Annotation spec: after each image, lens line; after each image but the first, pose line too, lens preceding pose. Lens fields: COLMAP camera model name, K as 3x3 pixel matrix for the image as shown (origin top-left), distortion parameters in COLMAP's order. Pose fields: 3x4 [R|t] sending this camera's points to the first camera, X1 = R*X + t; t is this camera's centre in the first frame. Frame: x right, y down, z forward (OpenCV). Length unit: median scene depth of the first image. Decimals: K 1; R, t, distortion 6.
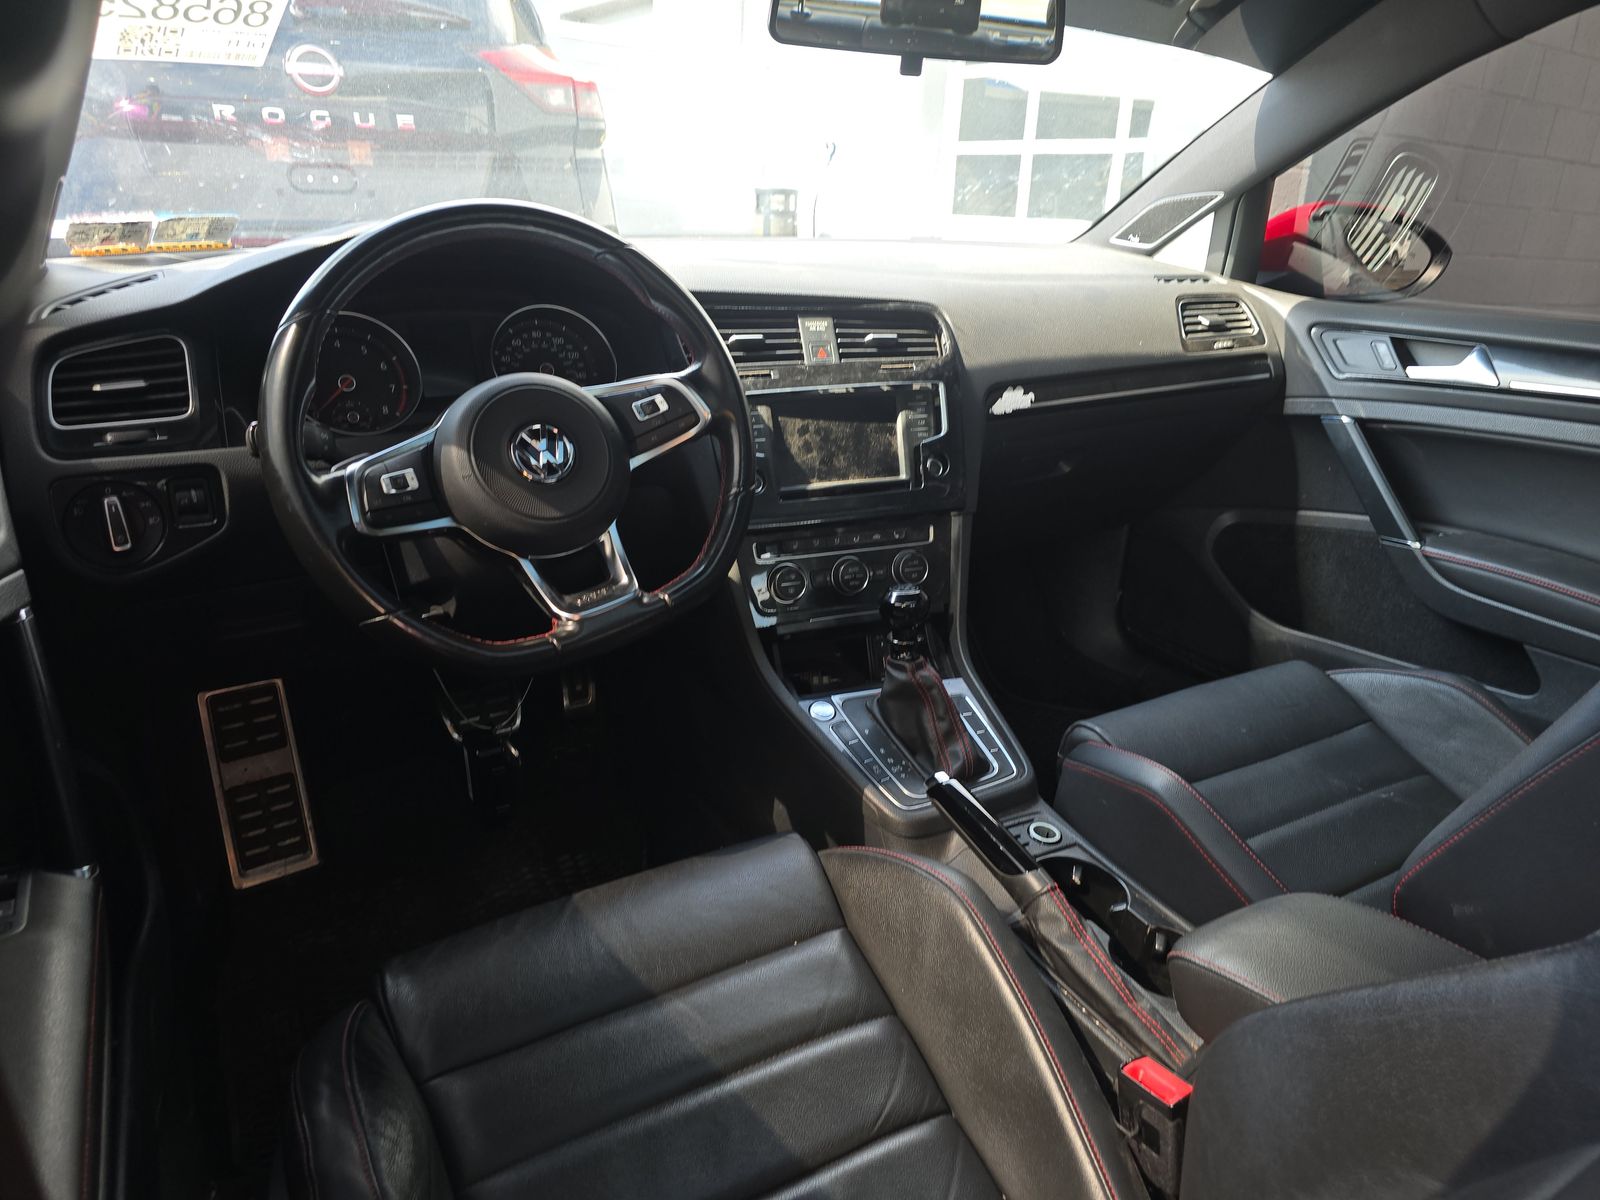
lens RADIAL K [[1084.4, 0, 800.0], [0, 1084.4, 600.0], [0, 0, 1]] dist [0.116386, -0.175026]
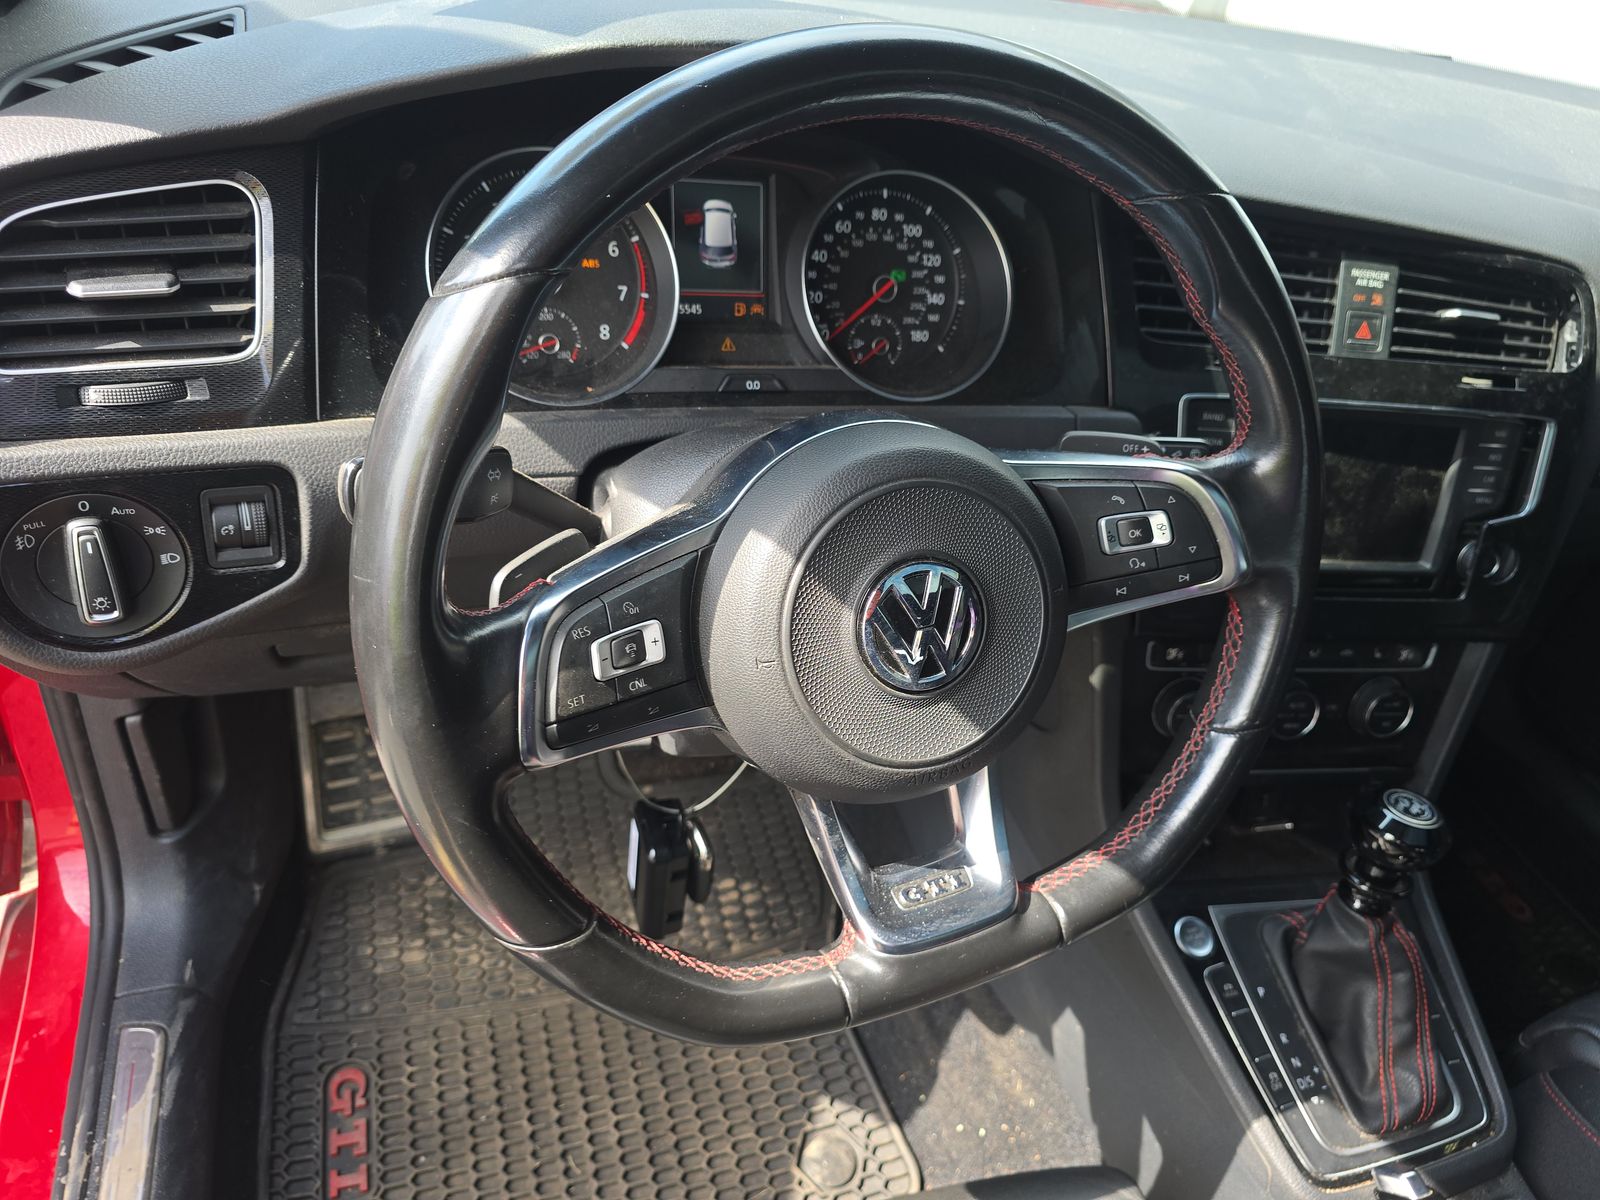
lens RADIAL K [[1100.6, 0, 800.0], [0, 1100.6, 600.0], [0, 0, 1]] dist [0.035985, -0.045225]
pose [[0.970023, 0.229723, -0.079266, -0.177679], [-0.201894, 0.943359, 0.263273, -0.184416], [0.135256, -0.239378, 0.961459, 0.382853]]
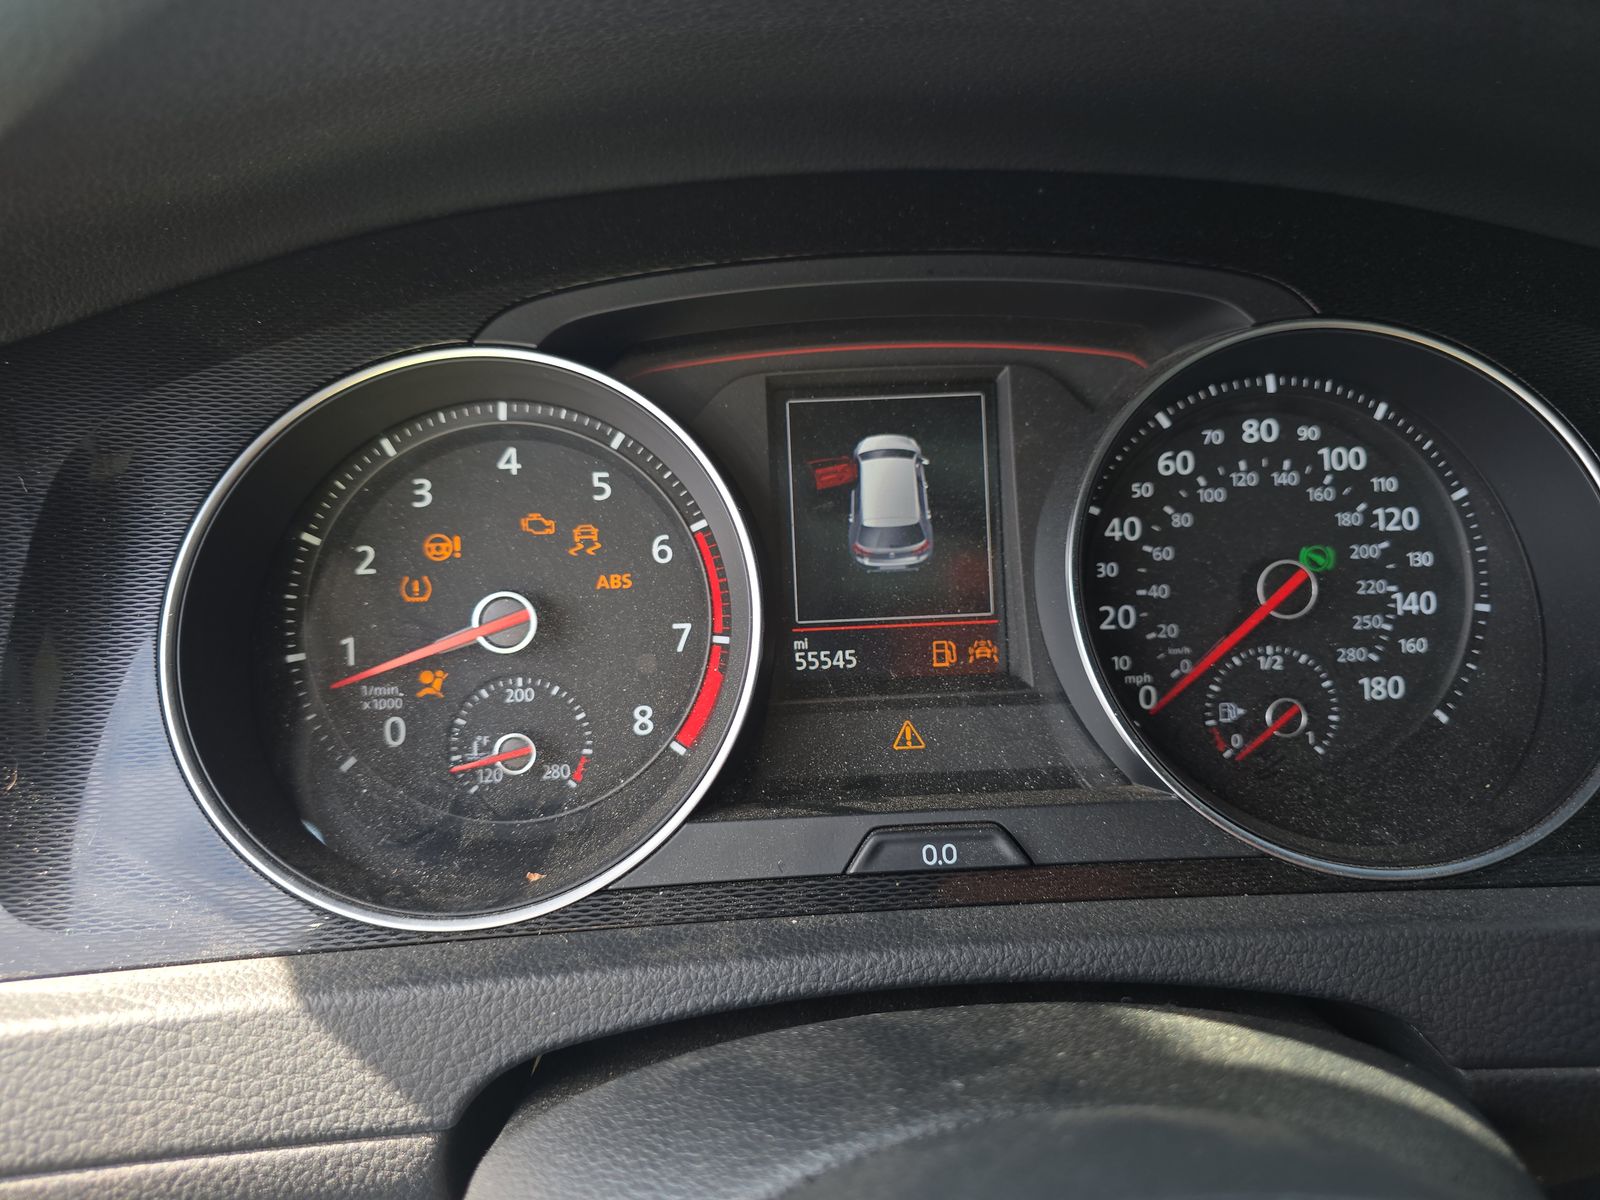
lens RADIAL K [[1125.9, 0, 803.8], [0, 1125.9, 614.8], [0, 0, 1]] dist [-0.000457, -0.004457]
pose [[0.884585, 0.149647, -0.441719, -0.198963], [-0.129019, 0.988681, 0.076574, -0.193721], [0.448178, -0.010746, 0.893880, 0.677280]]
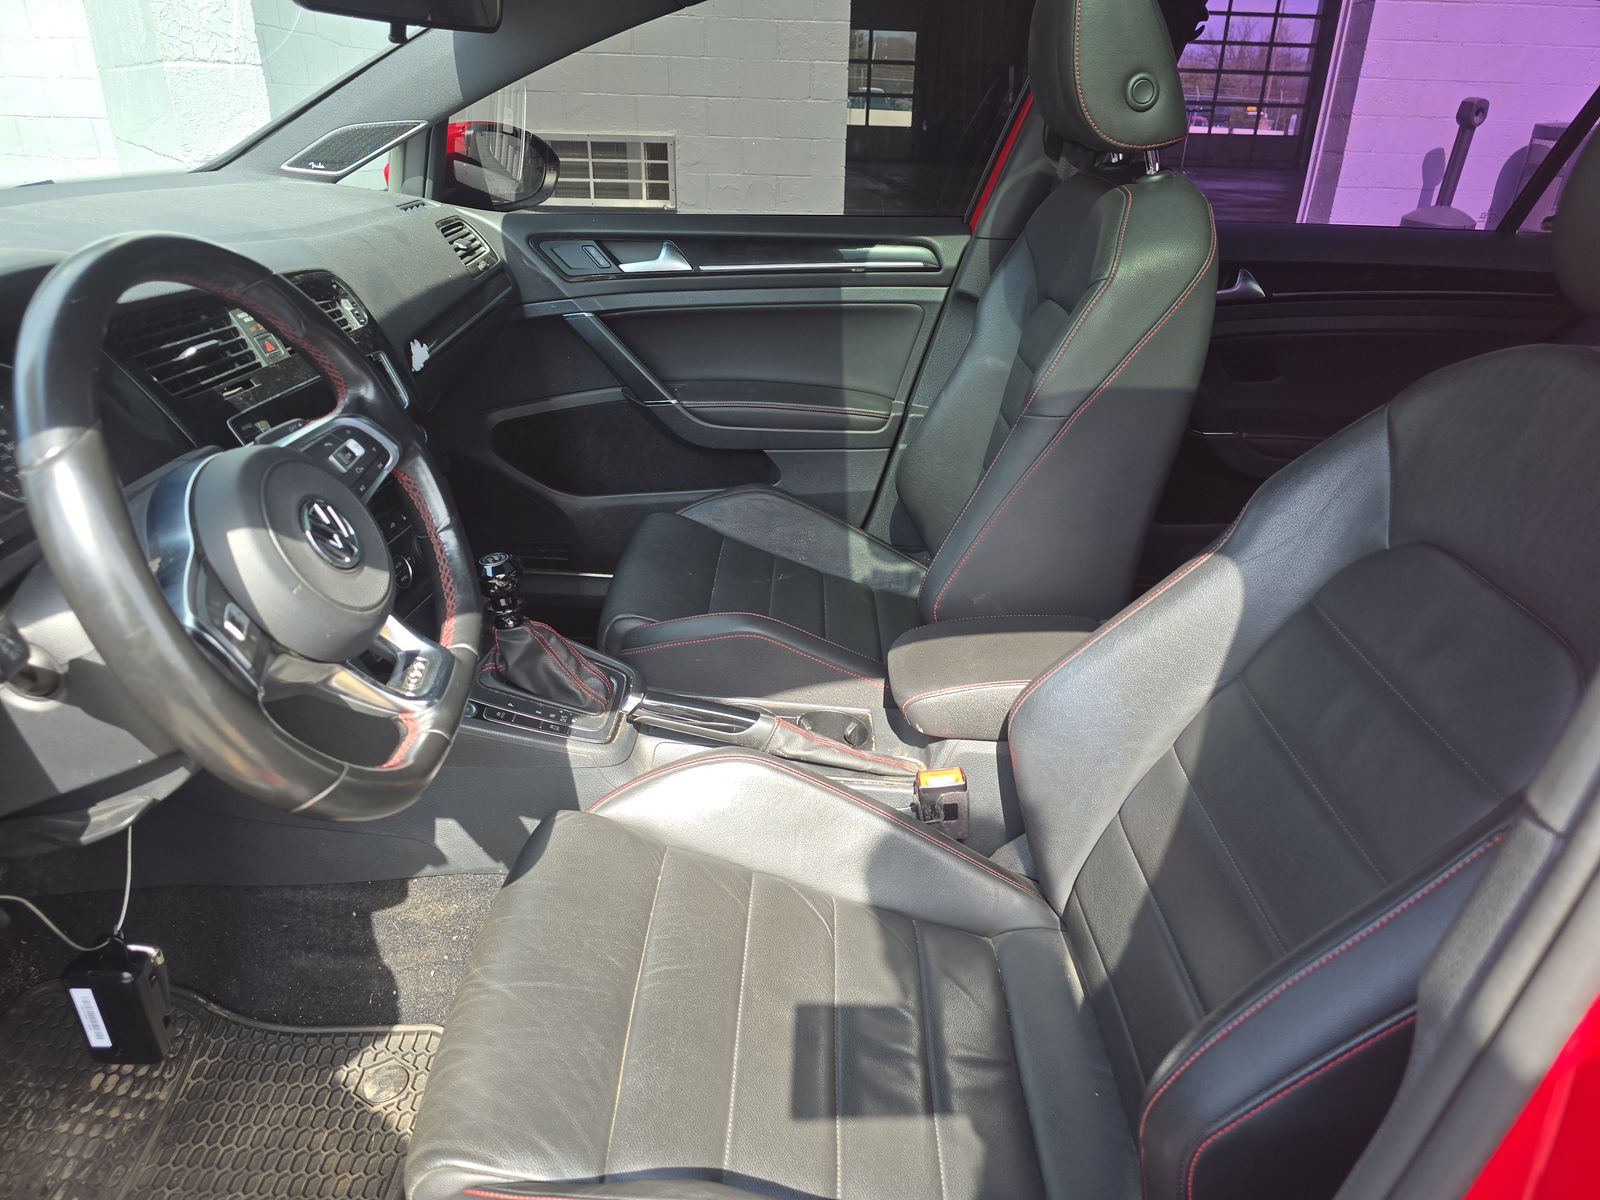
lens RADIAL K [[1082.9, 0, 822.0], [0, 1082.9, 588.7], [0, 0, 1]] dist [-0.007436, -0.004293]
pose [[0.501720, -0.373801, 0.780096, -0.484969], [0.281912, 0.923236, 0.261077, -0.146728], [-0.817804, 0.088931, 0.568585, 0.177189]]
